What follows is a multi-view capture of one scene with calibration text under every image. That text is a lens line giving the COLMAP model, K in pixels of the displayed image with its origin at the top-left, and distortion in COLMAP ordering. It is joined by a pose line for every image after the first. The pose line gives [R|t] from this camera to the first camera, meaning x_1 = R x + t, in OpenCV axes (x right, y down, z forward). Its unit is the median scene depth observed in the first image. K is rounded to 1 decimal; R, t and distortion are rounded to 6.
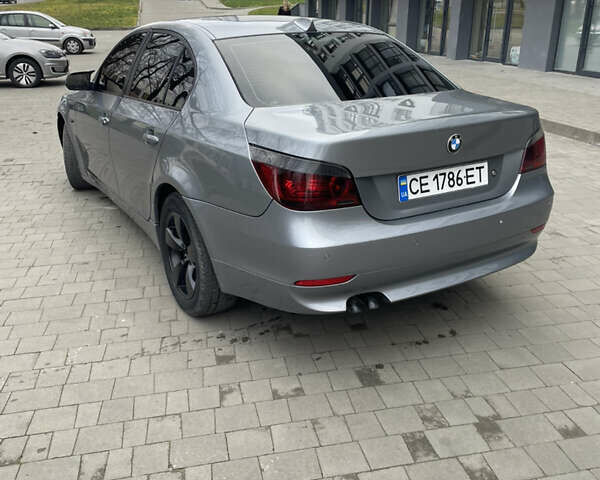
lens RADIAL K [[607.4, 0, 300.0], [0, 607.4, 240.0], [0, 0, 1]] dist [0.116041, -0.204530]
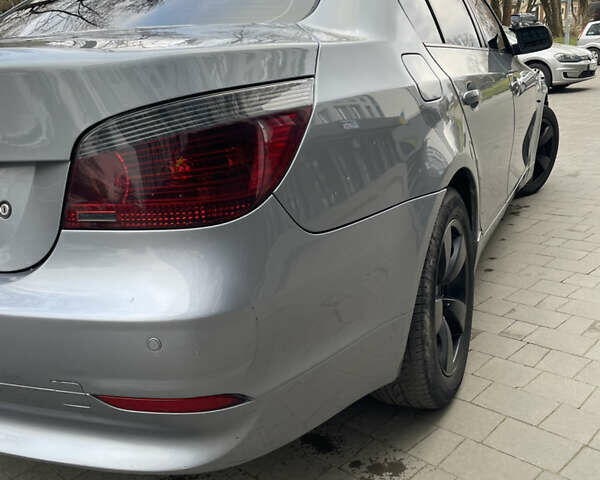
lens RADIAL K [[603.5, 0, 300.0], [0, 603.5, 240.0], [0, 0, 1]] dist [0.131489, -0.213476]
pose [[0.550762, 0.203948, -0.809362, 0.756371], [-0.226530, 0.969816, 0.090229, -0.169359], [0.803334, 0.133650, 0.580338, 0.932142]]
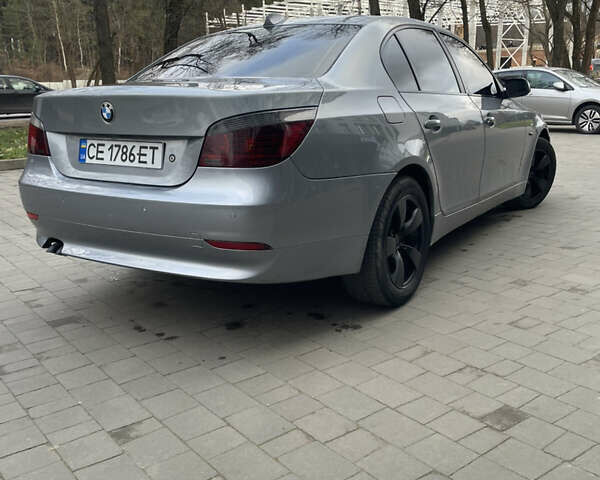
lens RADIAL K [[607.4, 0, 300.0], [0, 607.4, 240.0], [0, 0, 1]] dist [0.116041, -0.204530]
pose [[0.437973, 0.210705, -0.873947, 1.190198], [-0.296580, 0.951584, 0.080794, -0.124121], [0.848658, 0.223809, 0.479259, 0.771527]]
